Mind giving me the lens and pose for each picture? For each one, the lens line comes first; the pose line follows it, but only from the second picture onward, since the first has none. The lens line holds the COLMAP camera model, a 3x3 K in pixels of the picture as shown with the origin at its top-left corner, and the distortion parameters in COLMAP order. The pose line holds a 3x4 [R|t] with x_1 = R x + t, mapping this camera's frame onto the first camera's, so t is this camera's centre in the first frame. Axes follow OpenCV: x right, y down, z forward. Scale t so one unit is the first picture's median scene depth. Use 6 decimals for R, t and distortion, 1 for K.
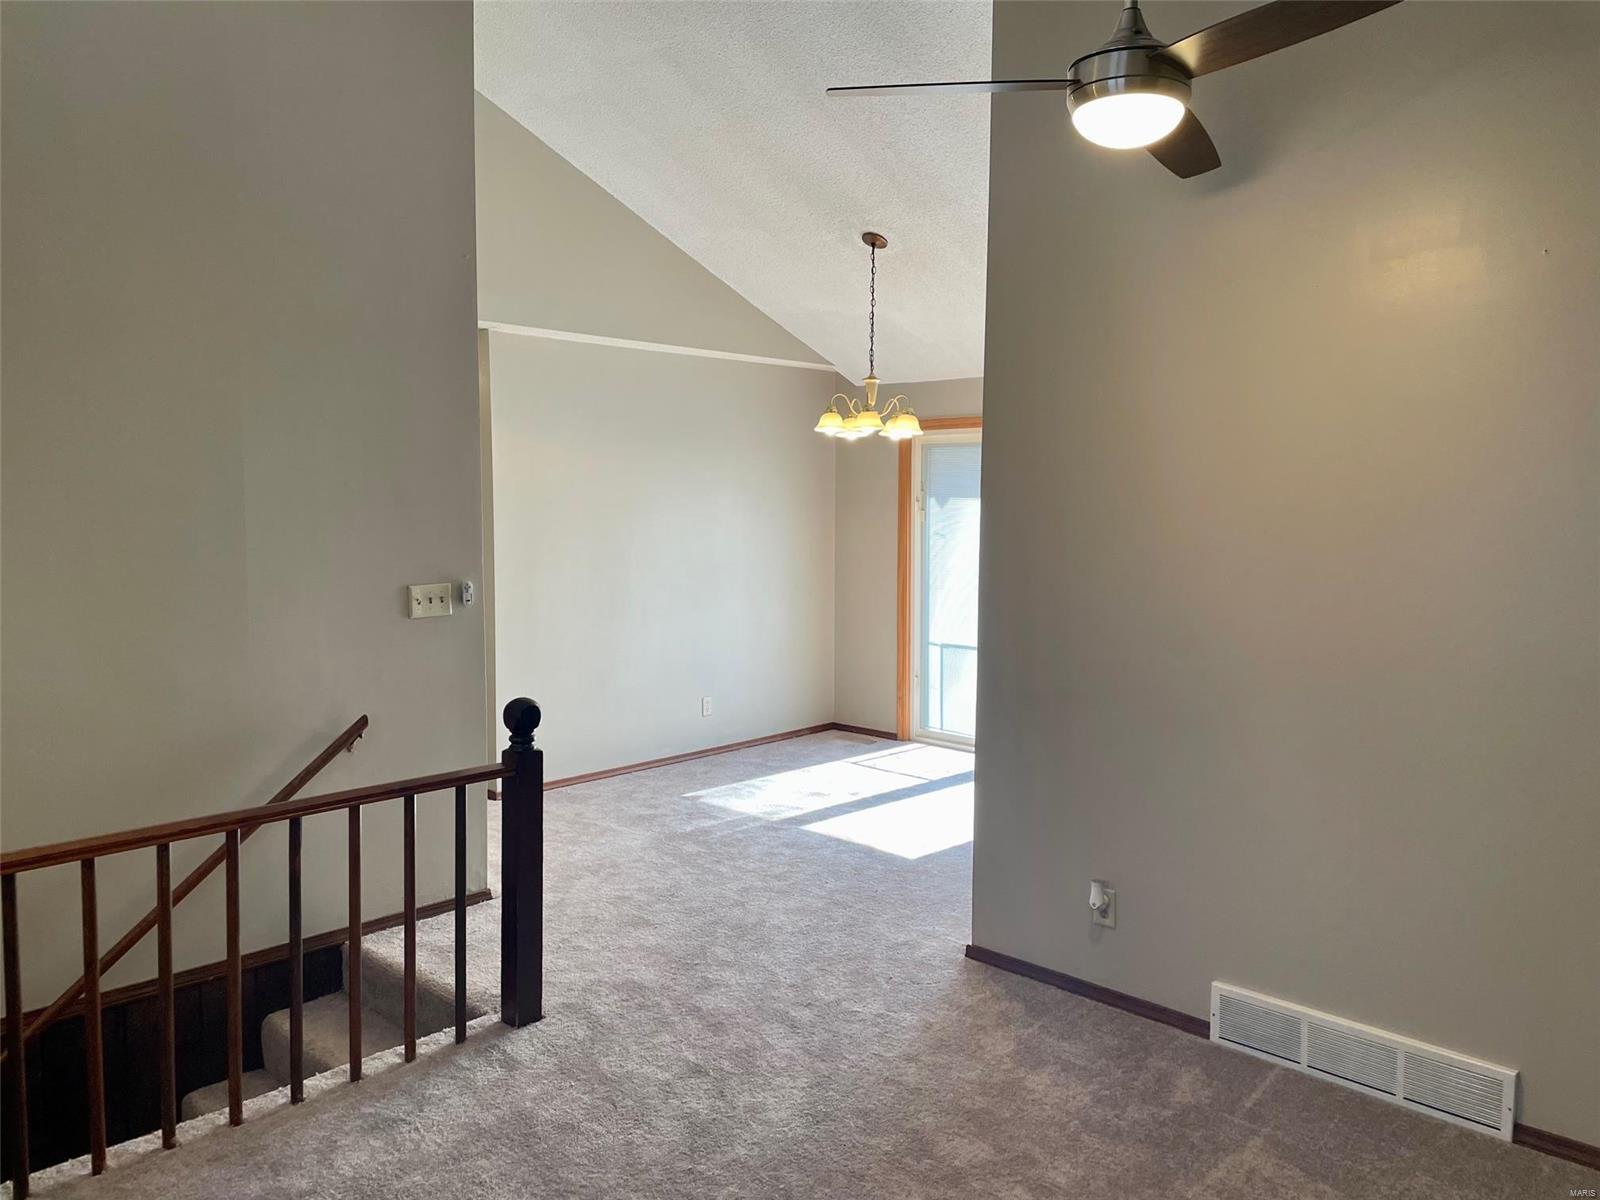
lens RADIAL K [[1206.6, 0, 814.1], [0, 1206.6, 584.2], [0, 0, 1]] dist [0.098267, -0.122598]
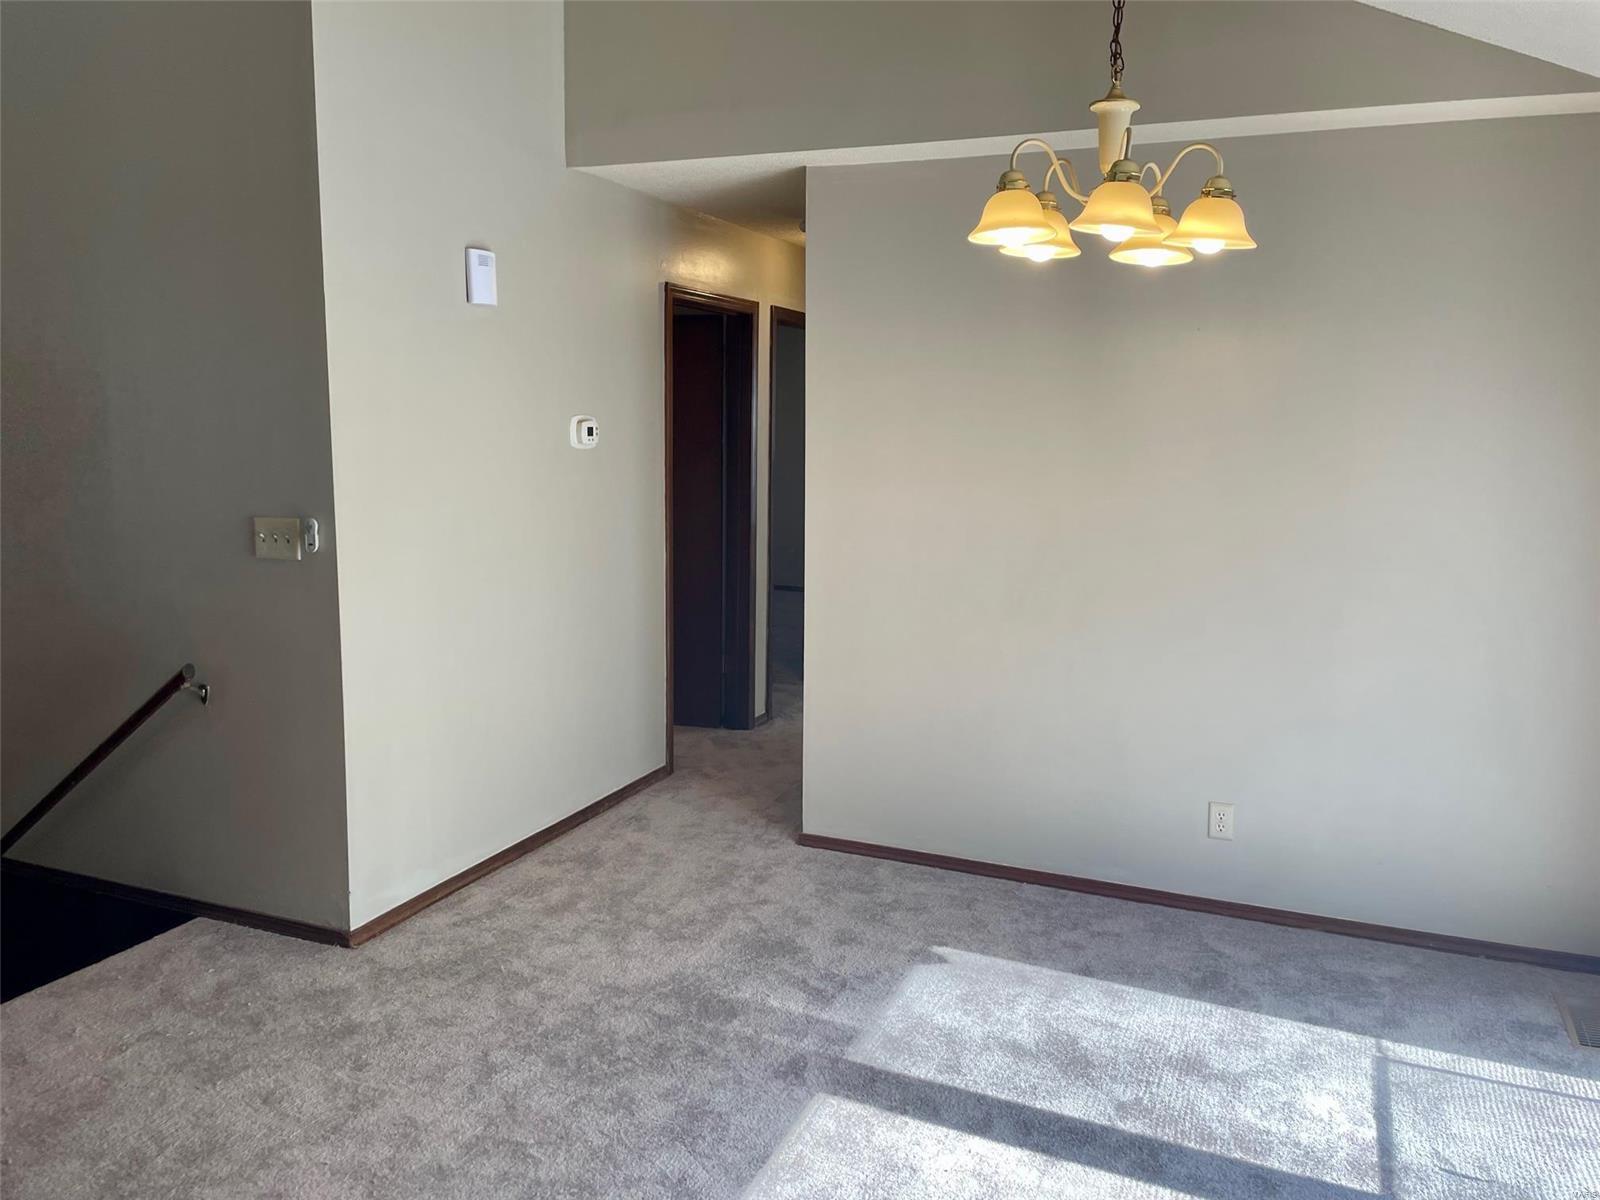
lens RADIAL K [[1206.6, 0, 814.1], [0, 1206.6, 584.2], [0, 0, 1]] dist [0.098267, -0.122598]
pose [[0.351921, 0.132635, -0.926585, 0.399810], [-0.083017, 0.990431, 0.110244, -0.054036], [0.932341, 0.038125, 0.359565, 0.788825]]
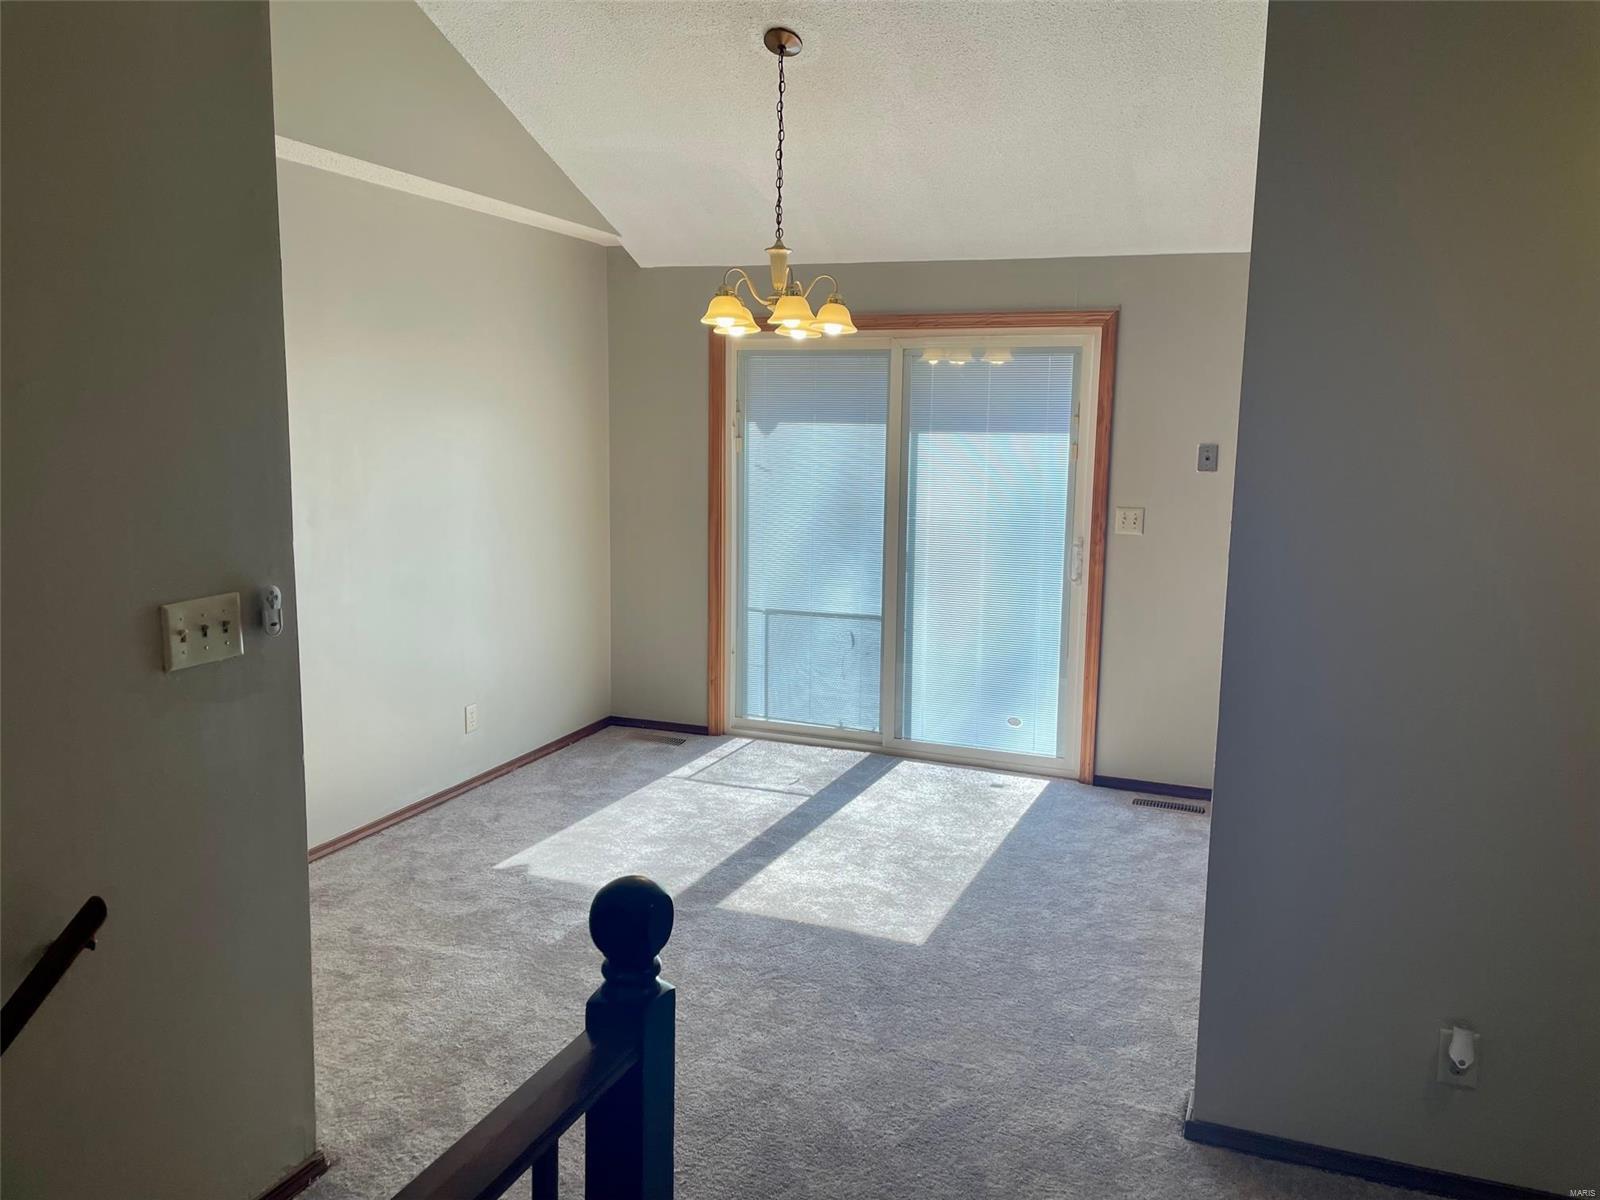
lens RADIAL K [[1206.6, 0, 814.1], [0, 1206.6, 584.2], [0, 0, 1]] dist [0.098267, -0.122598]
pose [[0.925203, -0.038423, 0.377523, -0.207987], [0.012828, 0.997459, 0.070080, -0.027737], [-0.379256, -0.059996, 0.923345, 0.345674]]
